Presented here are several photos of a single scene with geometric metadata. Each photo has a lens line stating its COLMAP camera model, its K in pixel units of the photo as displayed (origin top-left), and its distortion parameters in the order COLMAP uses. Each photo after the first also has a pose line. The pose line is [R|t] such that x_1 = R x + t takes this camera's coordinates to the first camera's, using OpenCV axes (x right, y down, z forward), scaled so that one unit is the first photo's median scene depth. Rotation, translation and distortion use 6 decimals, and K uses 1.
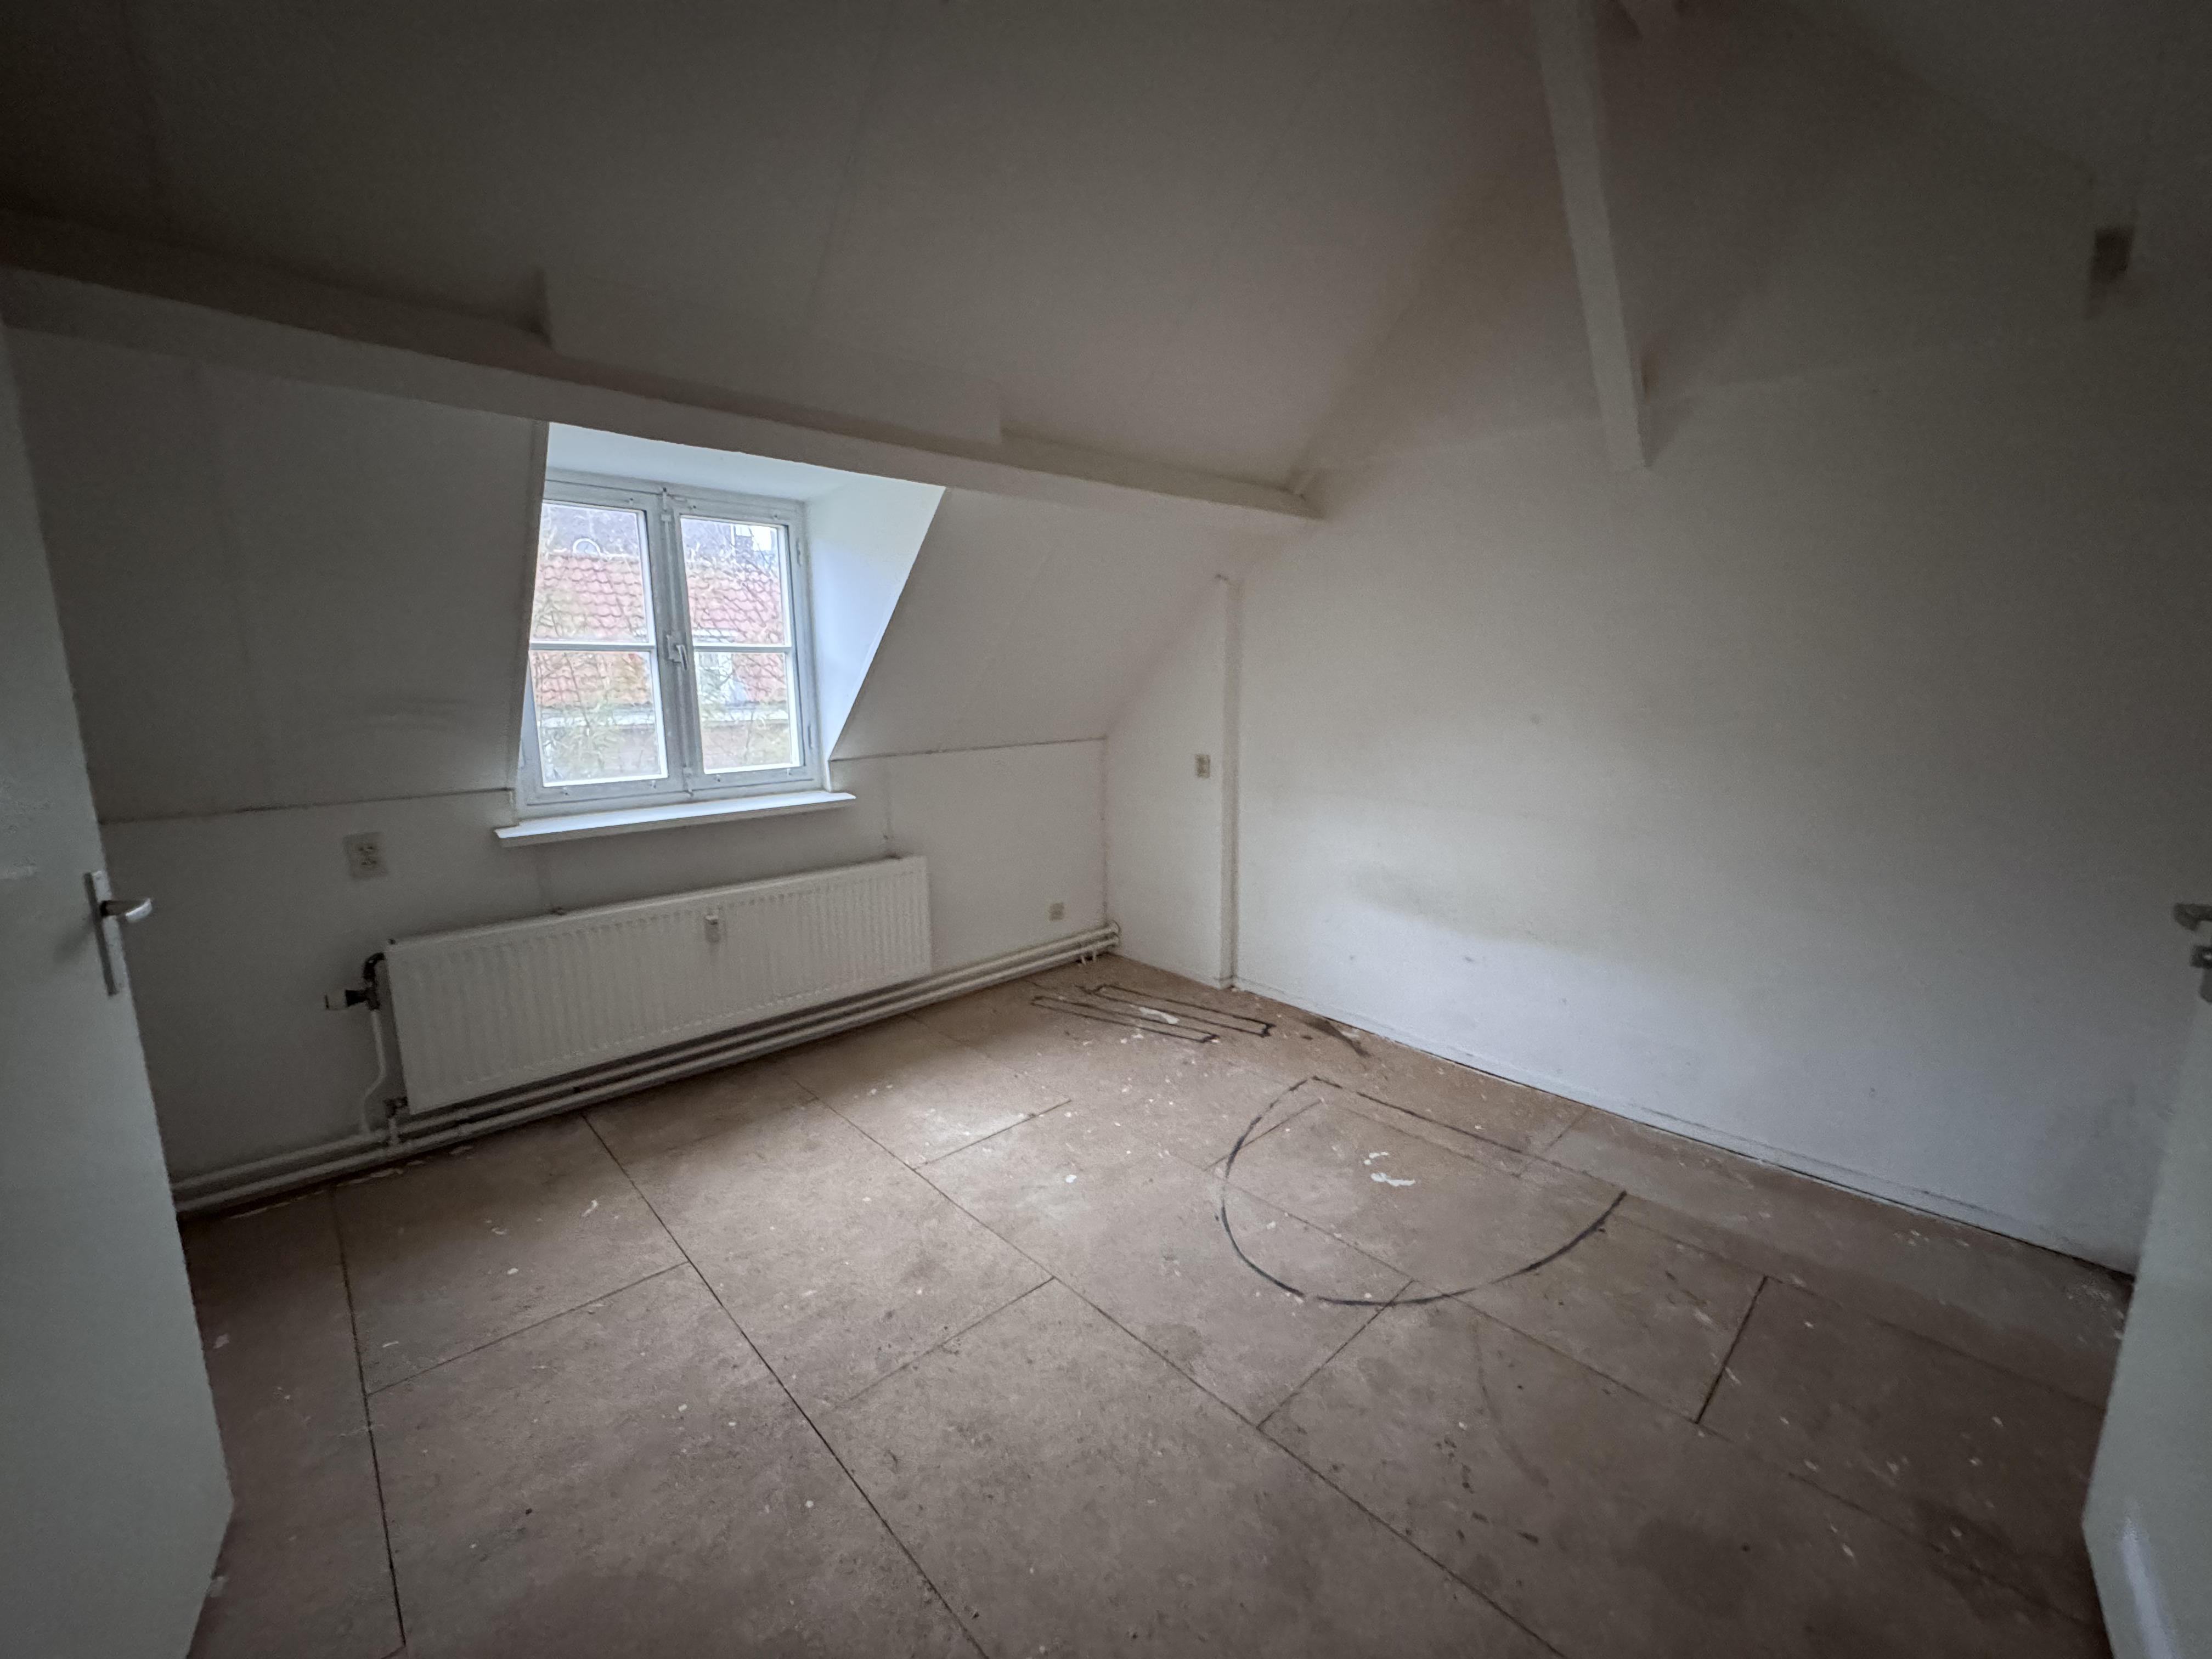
lens RADIAL K [[883.7, 0, 1102.7], [0, 883.7, 827.7], [0, 0, 1]] dist [0.000284, 0.000162]
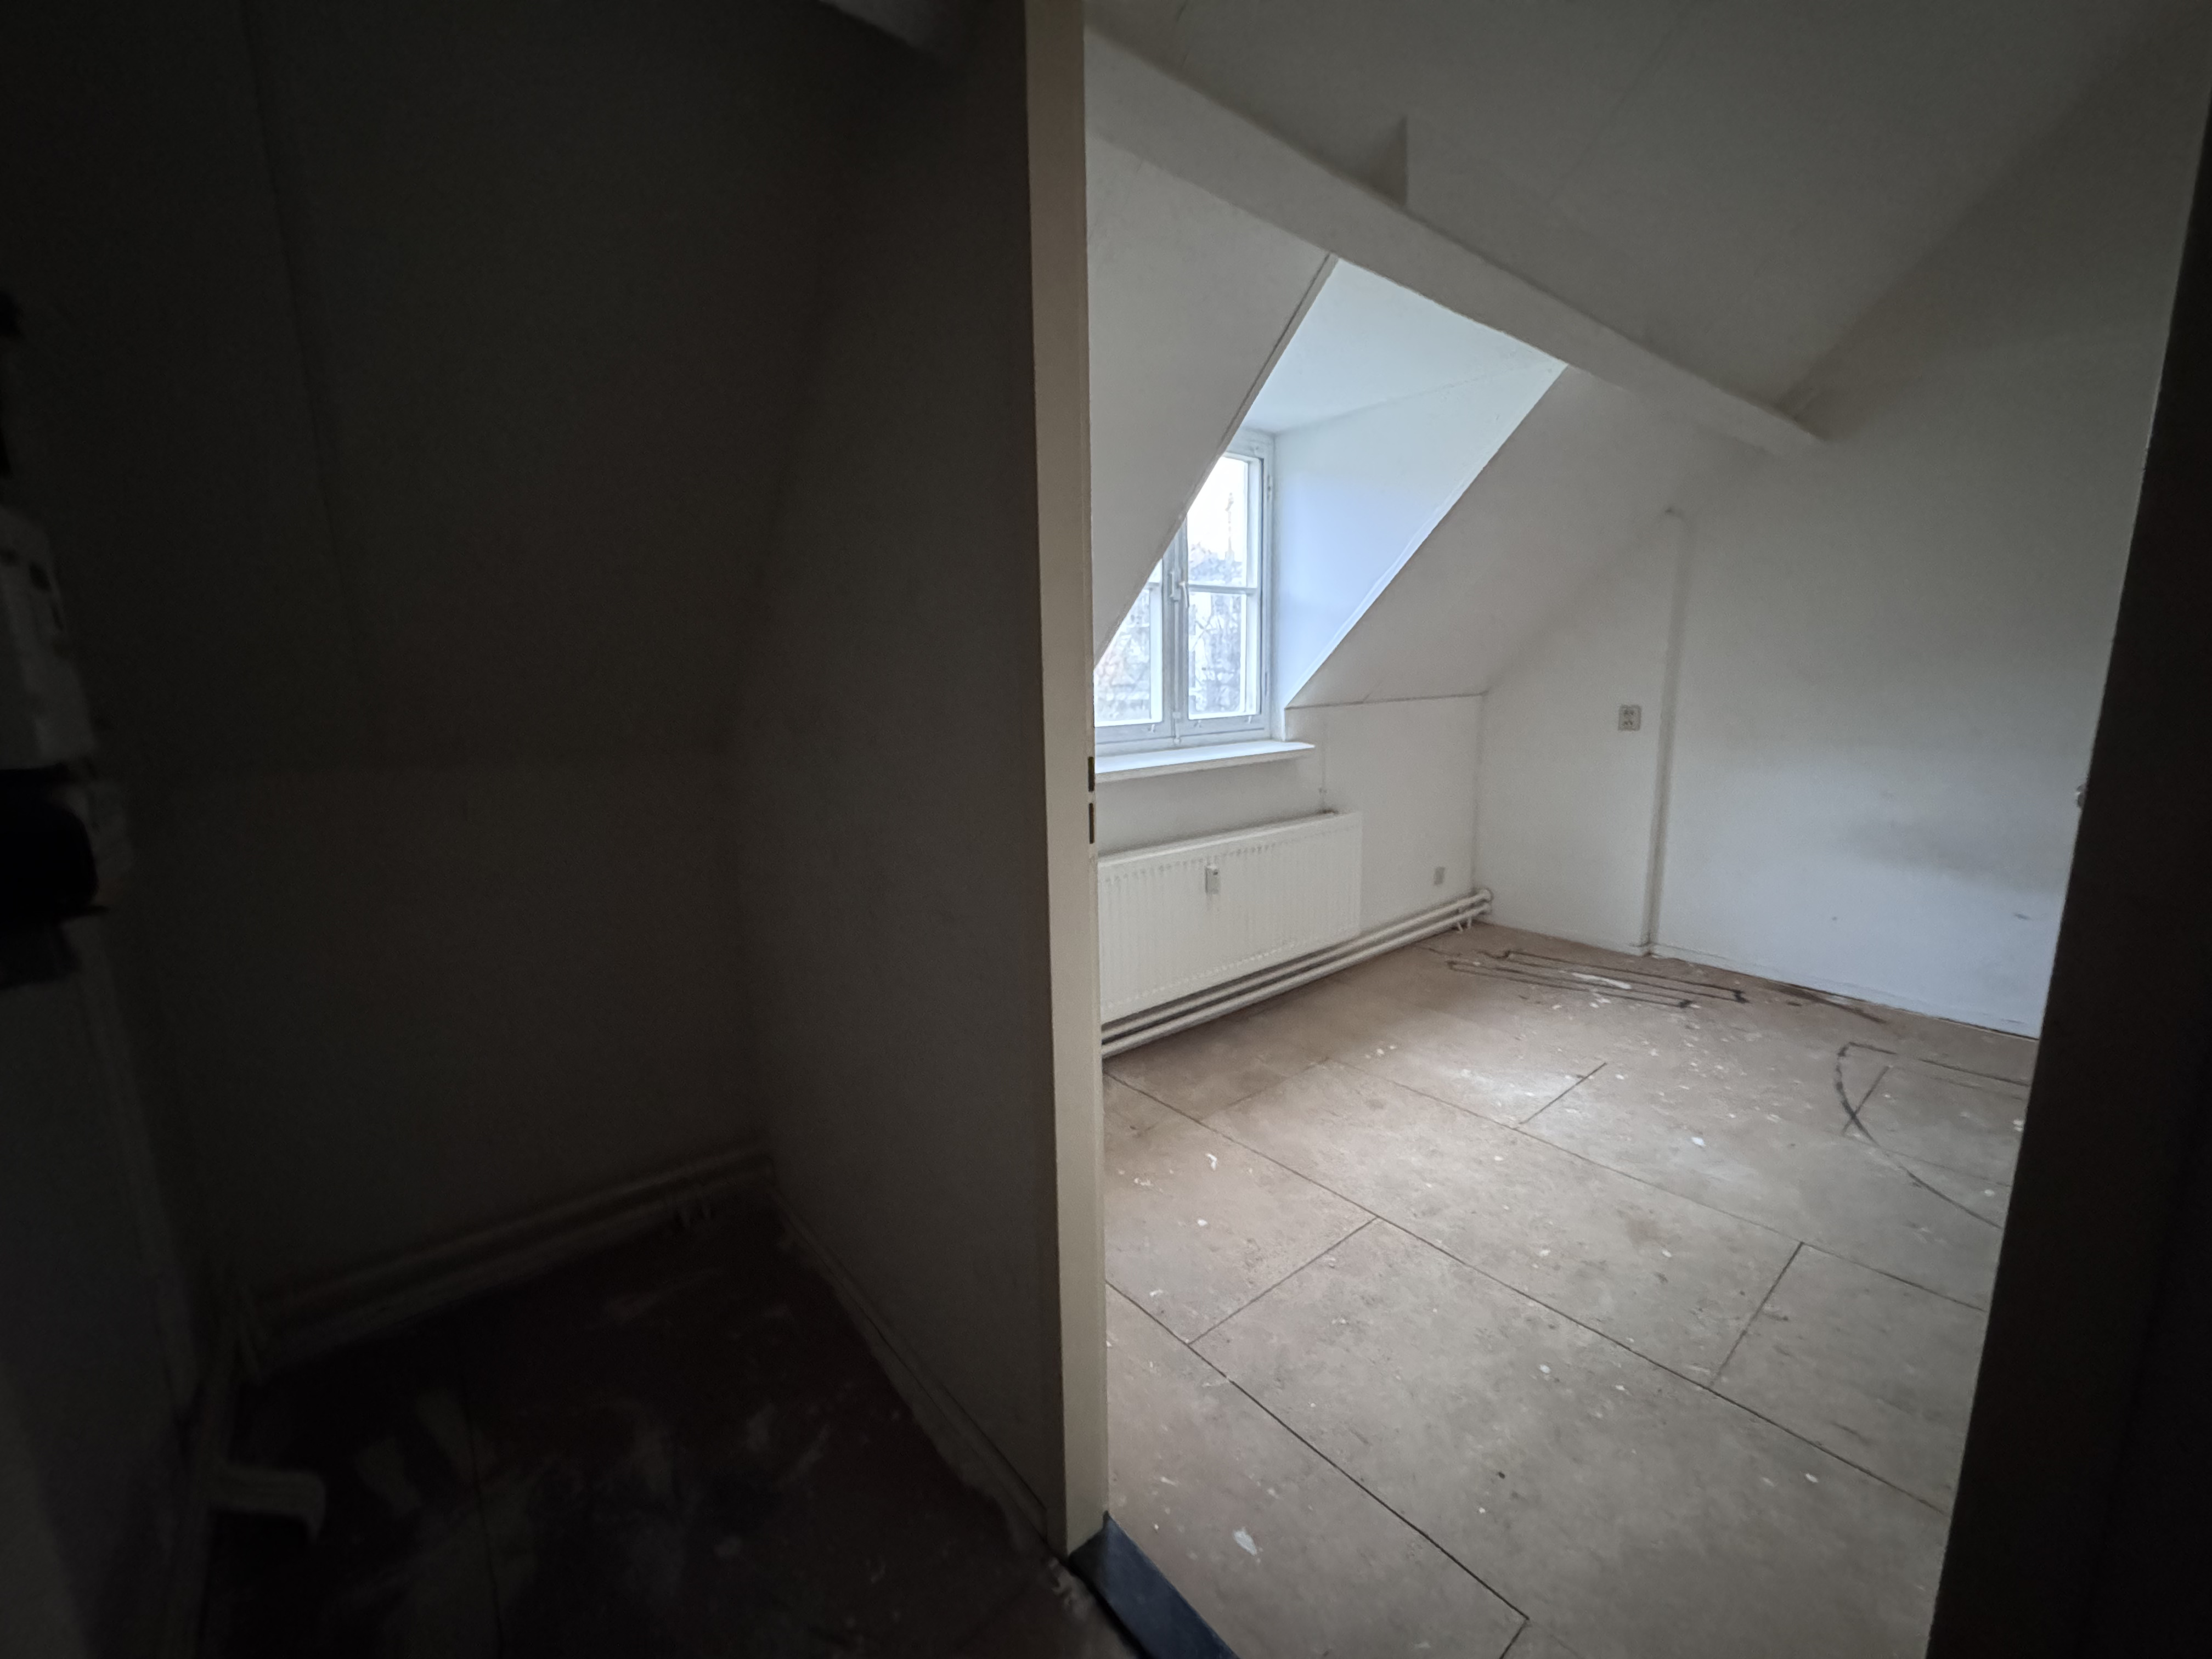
lens RADIAL K [[883.7, 0, 1111.6], [0, 883.7, 829.4], [0, 0, 1]] dist [0.000284, 0.000162]
pose [[0.998406, -0.002171, -0.056402, -0.420902], [0.002448, 0.999985, 0.004851, 0.047410], [0.056391, -0.004982, 0.998396, 0.034422]]
